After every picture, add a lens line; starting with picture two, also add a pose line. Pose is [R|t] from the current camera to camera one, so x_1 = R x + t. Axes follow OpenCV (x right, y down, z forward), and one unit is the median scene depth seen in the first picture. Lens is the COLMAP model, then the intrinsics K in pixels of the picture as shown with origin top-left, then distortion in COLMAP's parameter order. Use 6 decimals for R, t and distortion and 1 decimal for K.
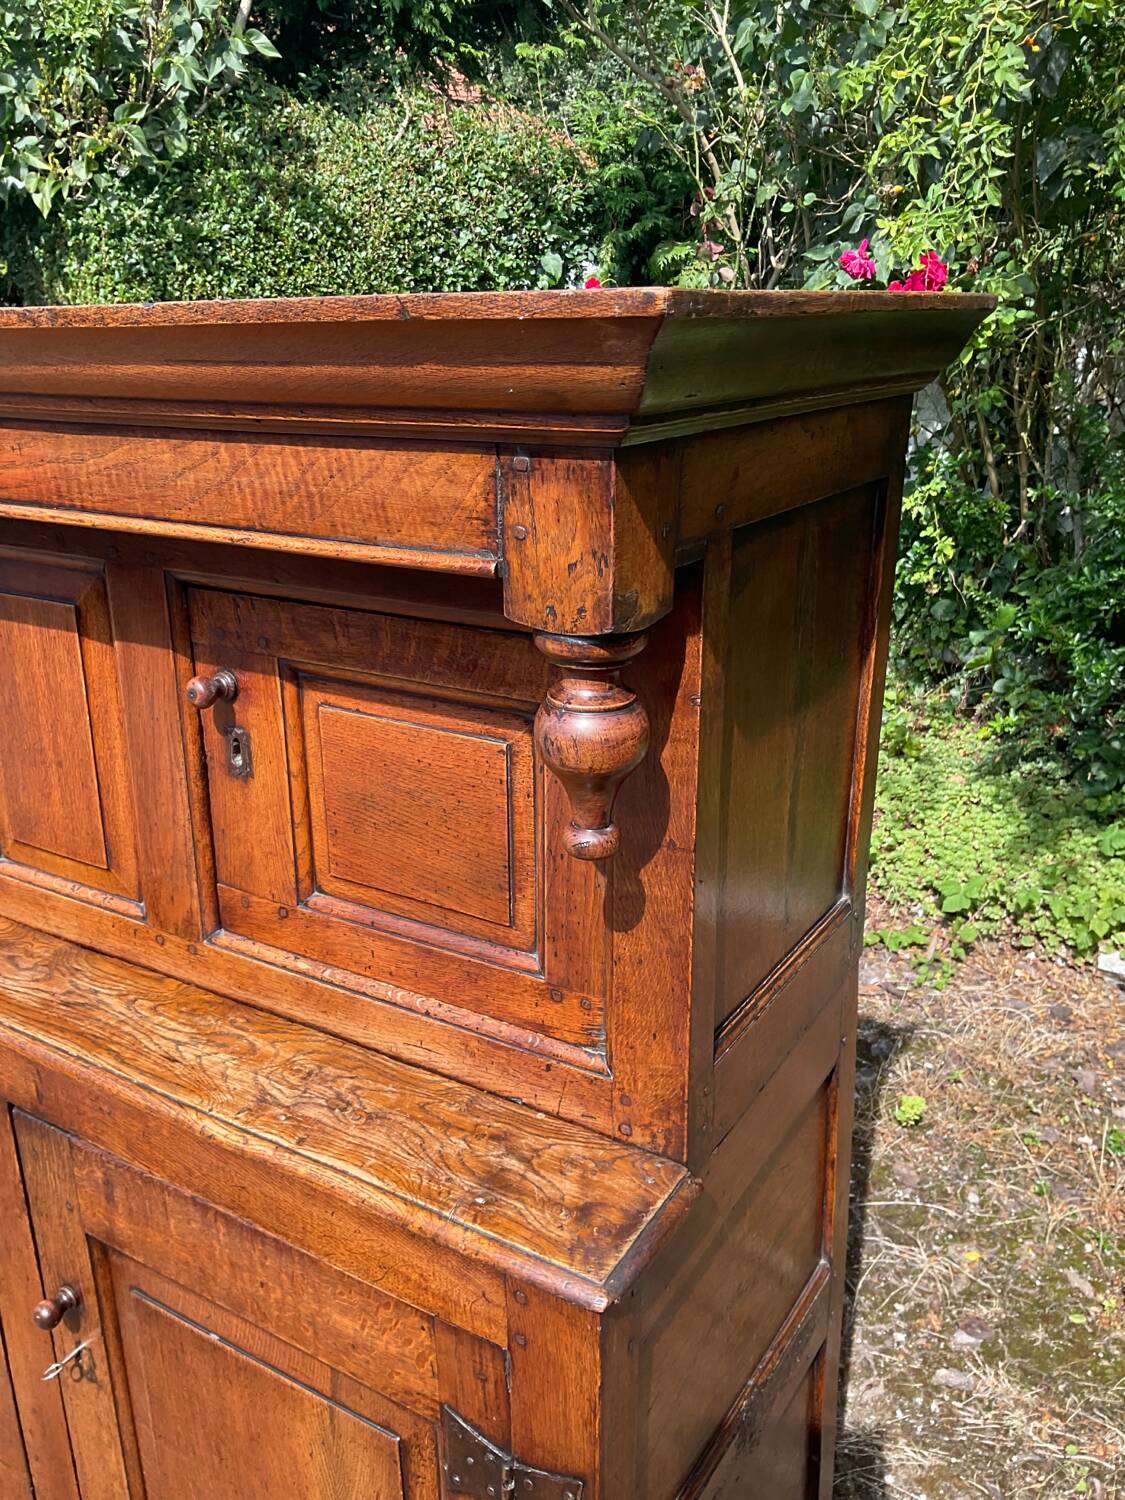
lens RADIAL K [[1250.3, 0, 568.6], [0, 1250.3, 739.2], [0, 0, 1]] dist [0.094380, -0.183753]
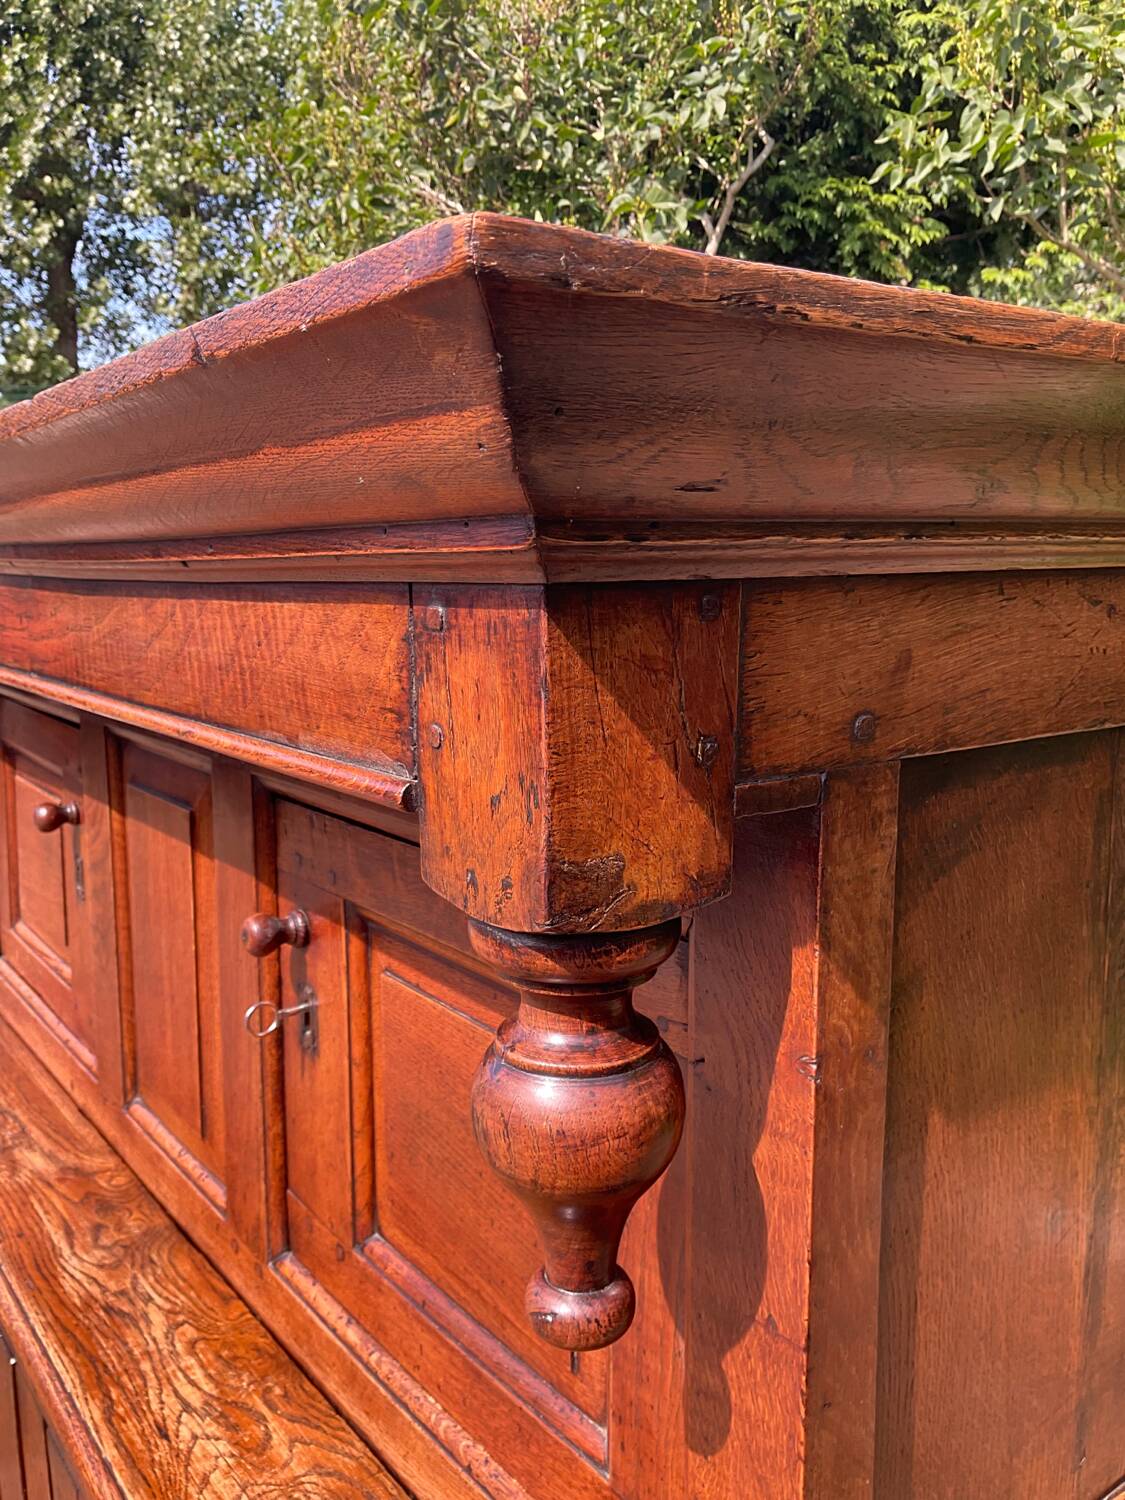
lens RADIAL K [[1250.3, 0, 564.8], [0, 1250.3, 744.4], [0, 0, 1]] dist [0.094380, -0.183753]
pose [[0.926744, 0.055505, -0.371570, 0.150320], [-0.119625, 0.981146, -0.151799, -0.054621], [0.356138, 0.185128, 0.915911, 0.333272]]
